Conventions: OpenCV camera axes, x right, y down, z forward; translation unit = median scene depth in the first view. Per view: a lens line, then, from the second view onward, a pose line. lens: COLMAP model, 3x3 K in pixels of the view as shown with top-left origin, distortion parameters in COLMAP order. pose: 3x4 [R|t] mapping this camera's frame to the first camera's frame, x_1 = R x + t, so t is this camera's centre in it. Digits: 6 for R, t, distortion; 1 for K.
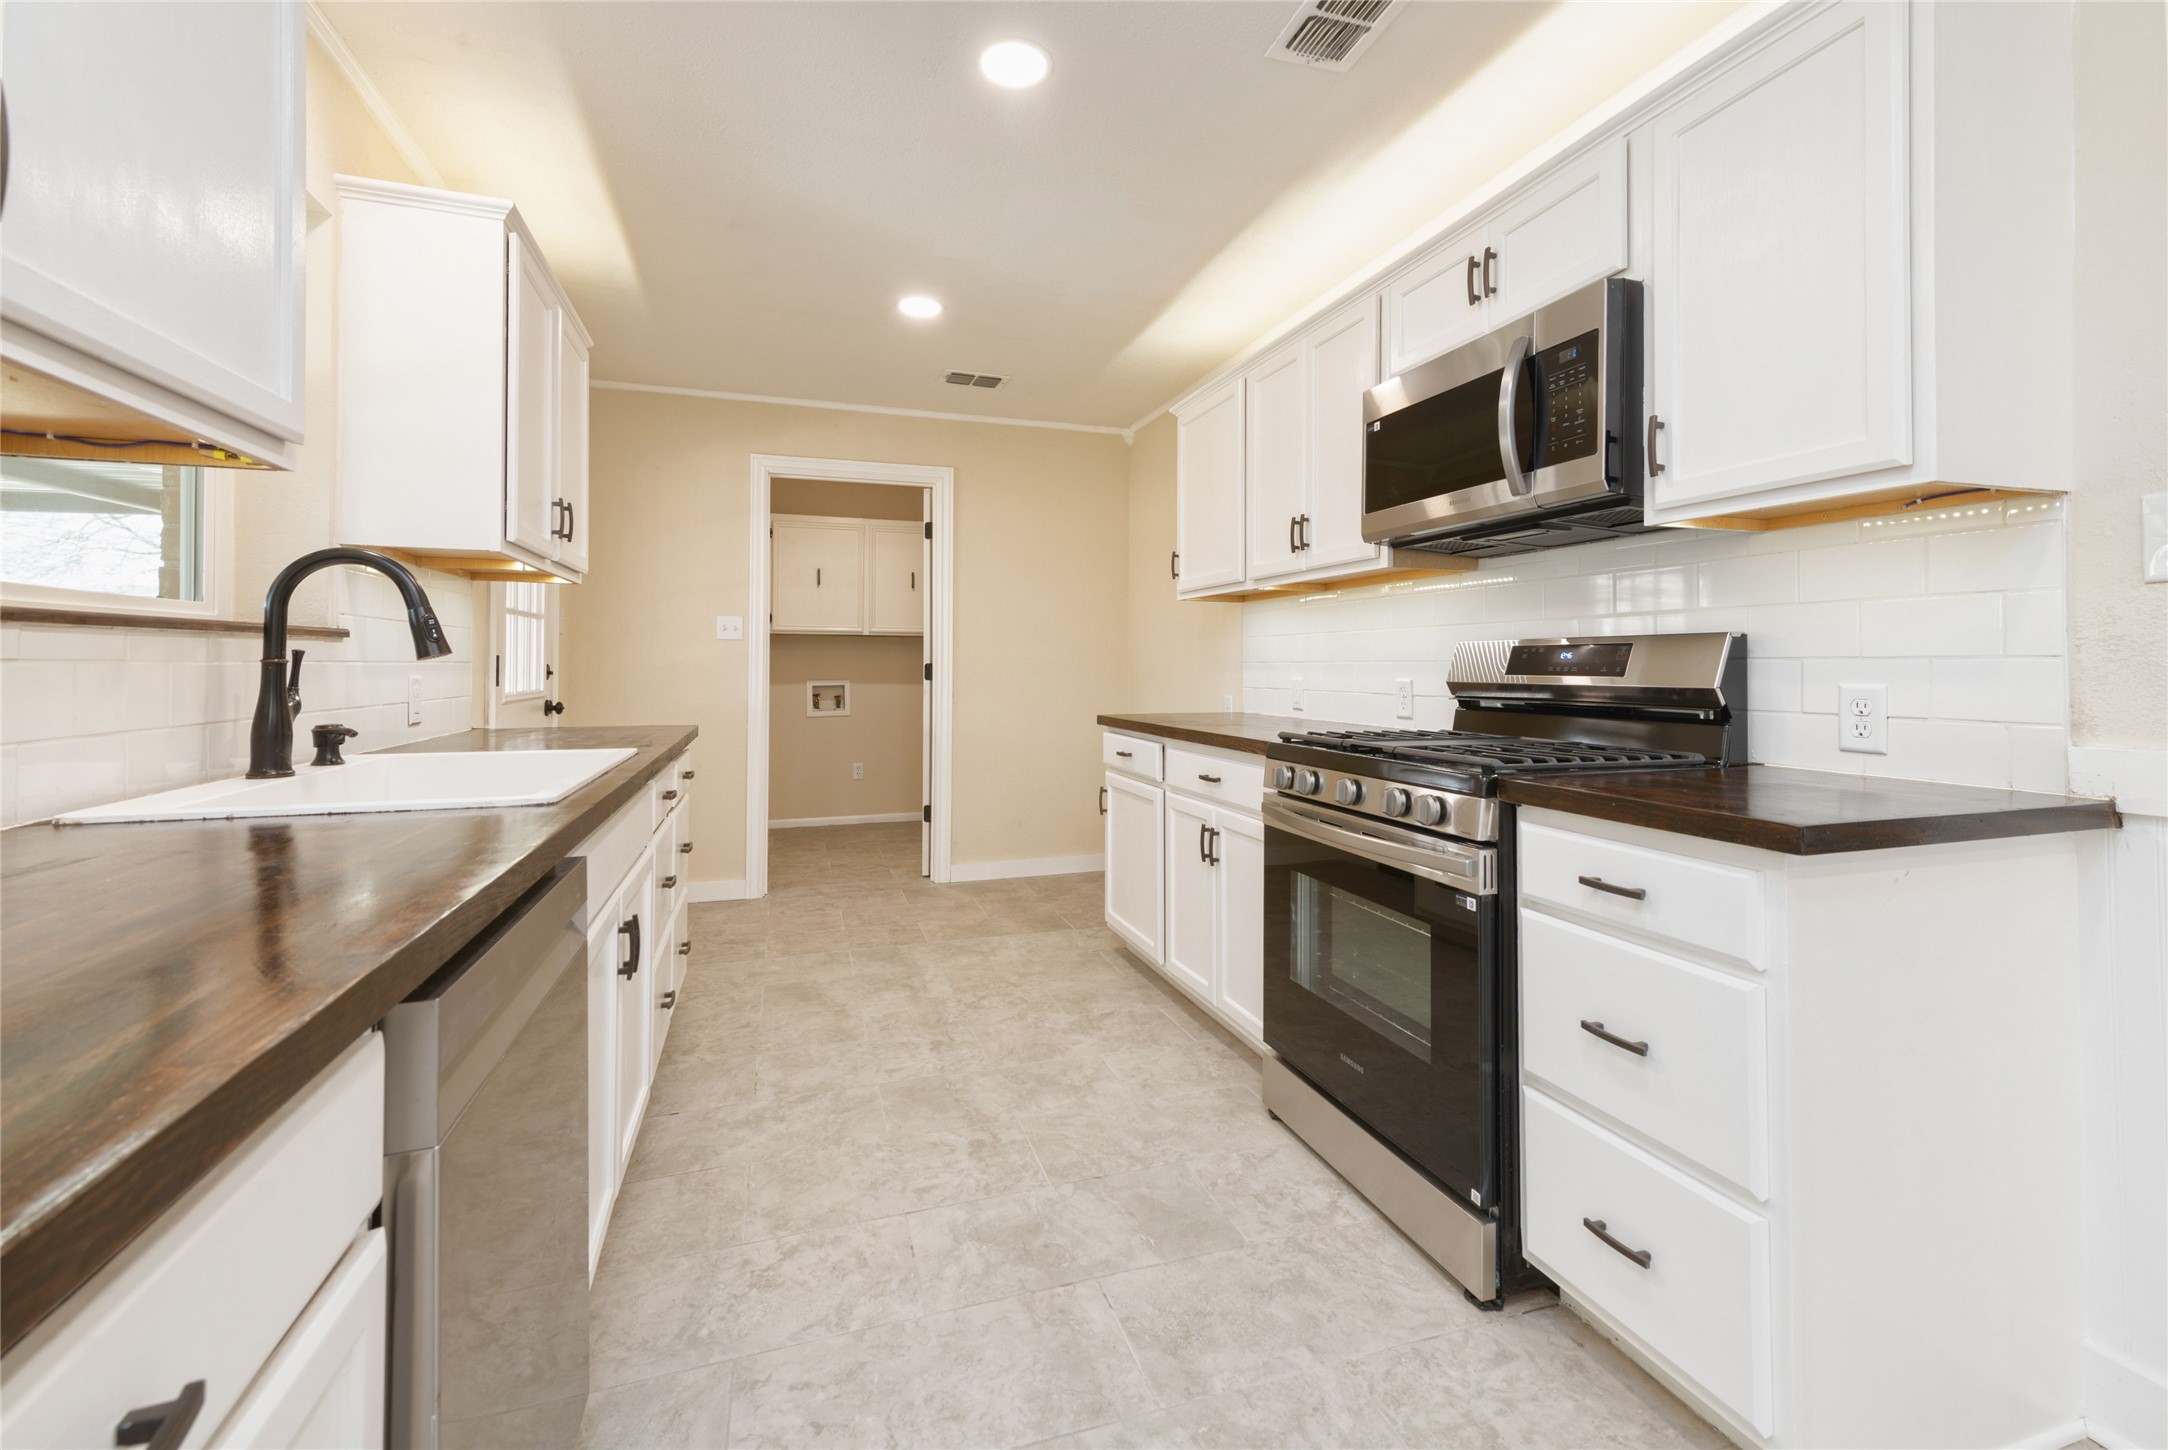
lens RADIAL K [[931.4, 0, 1101.5], [0, 931.4, 663.7], [0, 0, 1]] dist [0.015209, -0.000813]
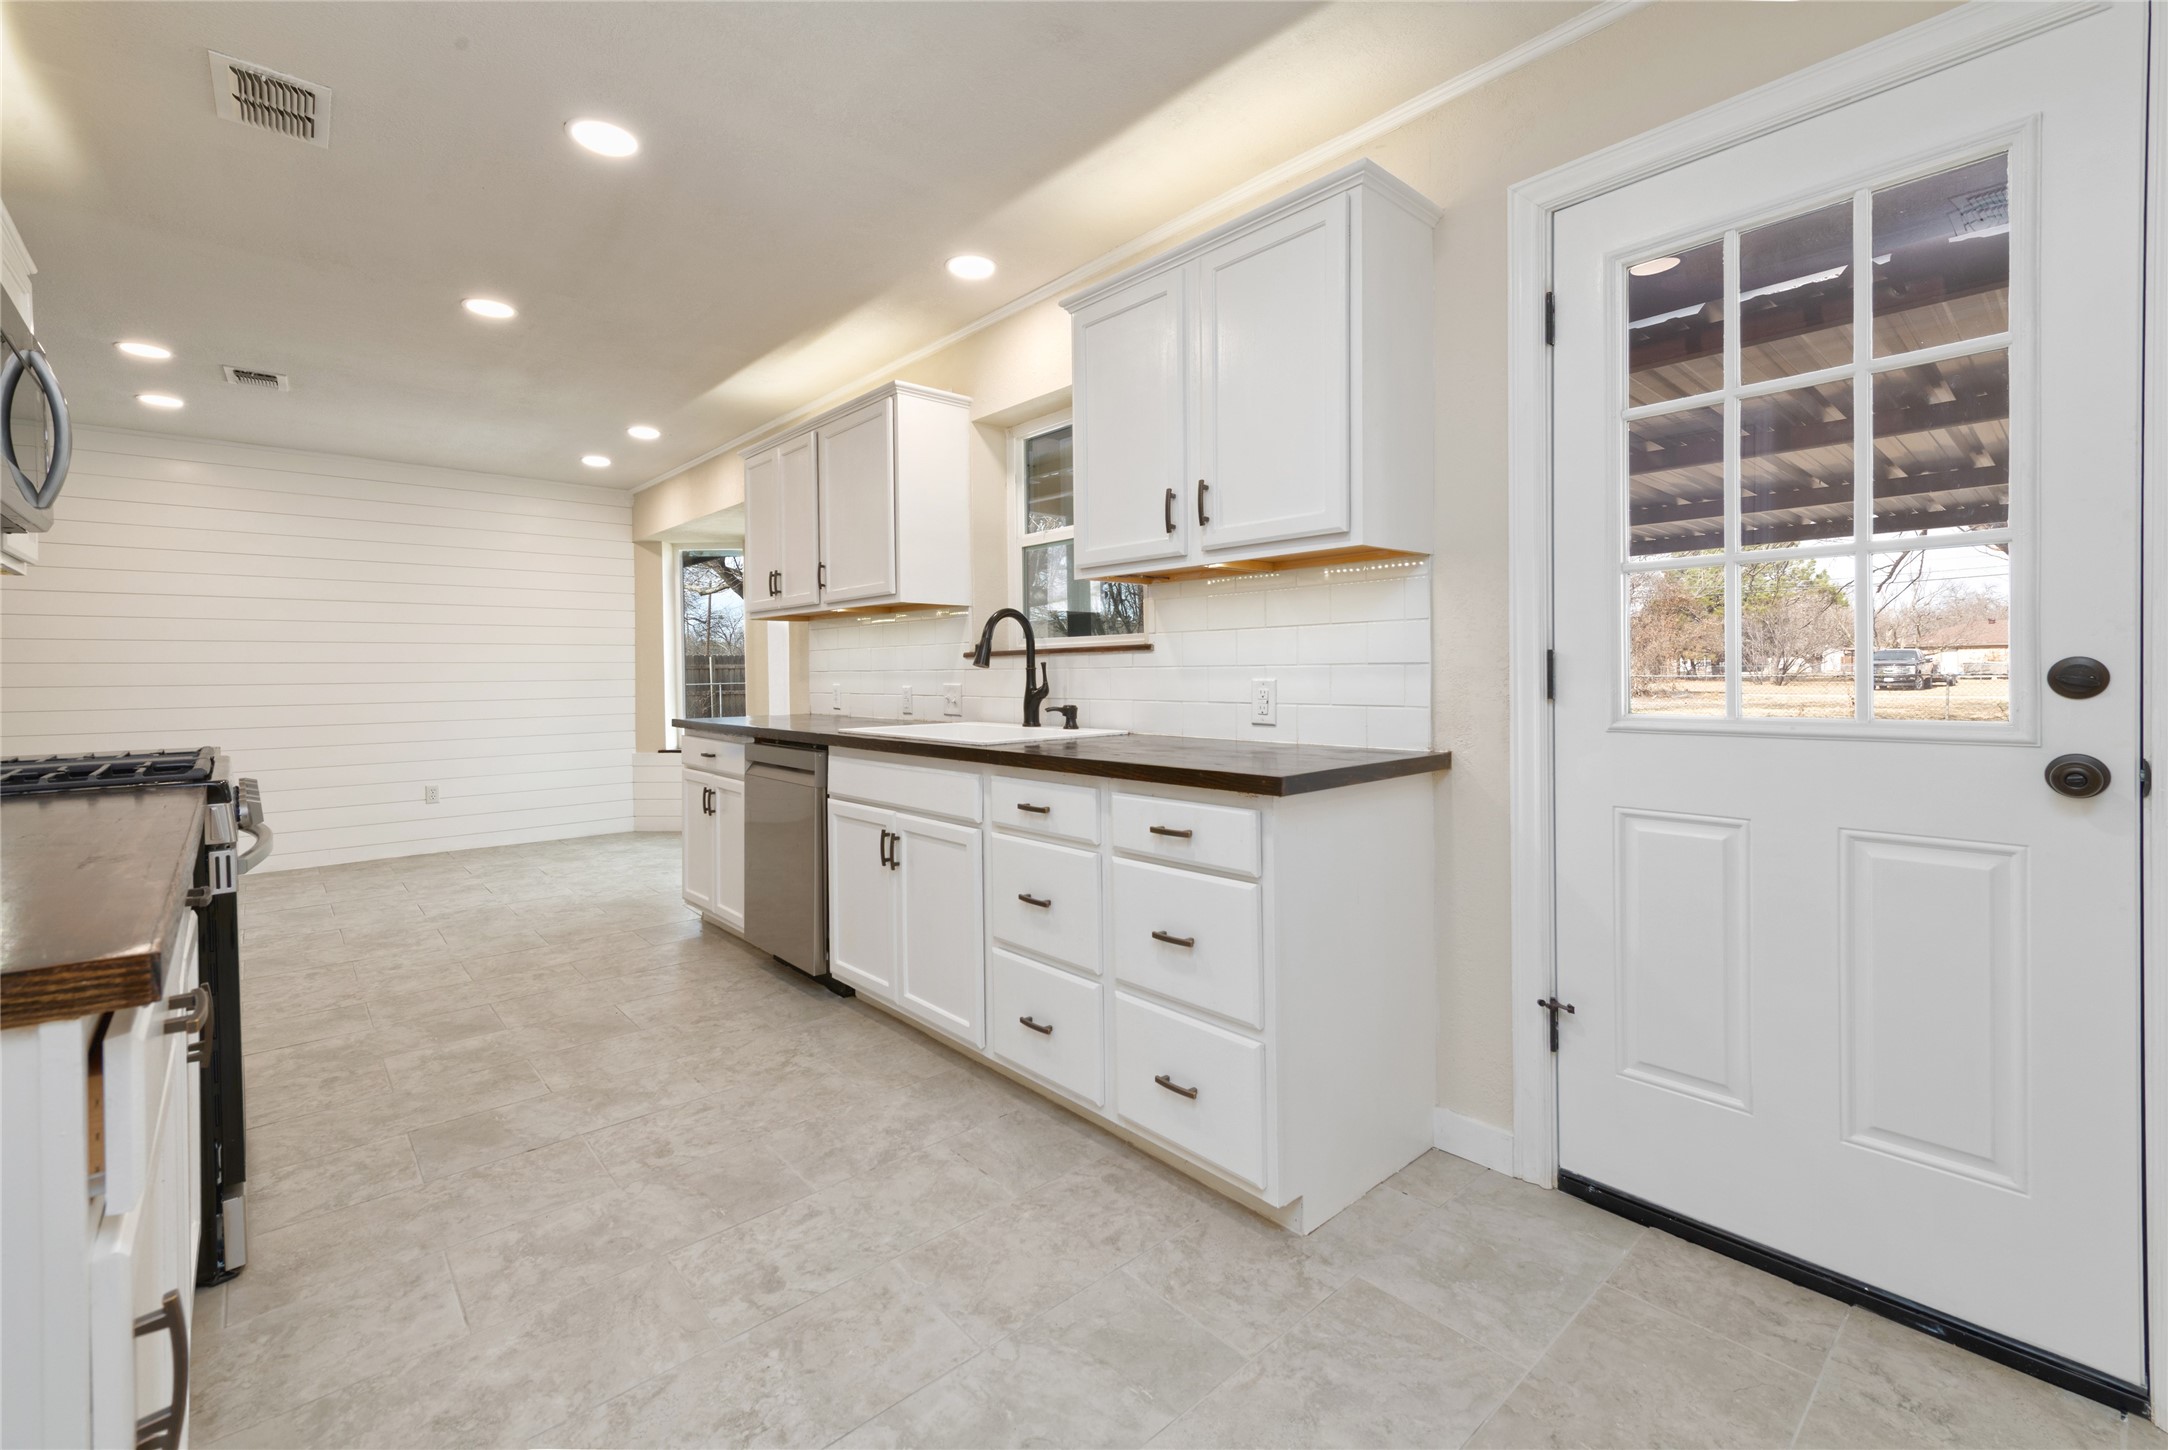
lens RADIAL K [[931.4, 0, 1100.7], [0, 931.4, 670.3], [0, 0, 1]] dist [0.015209, -0.000813]
pose [[-0.917351, 0.010978, -0.397927, -0.163387], [0.011629, 0.999932, 0.000777, 0.002293], [0.397908, -0.003915, -0.917417, 2.042548]]
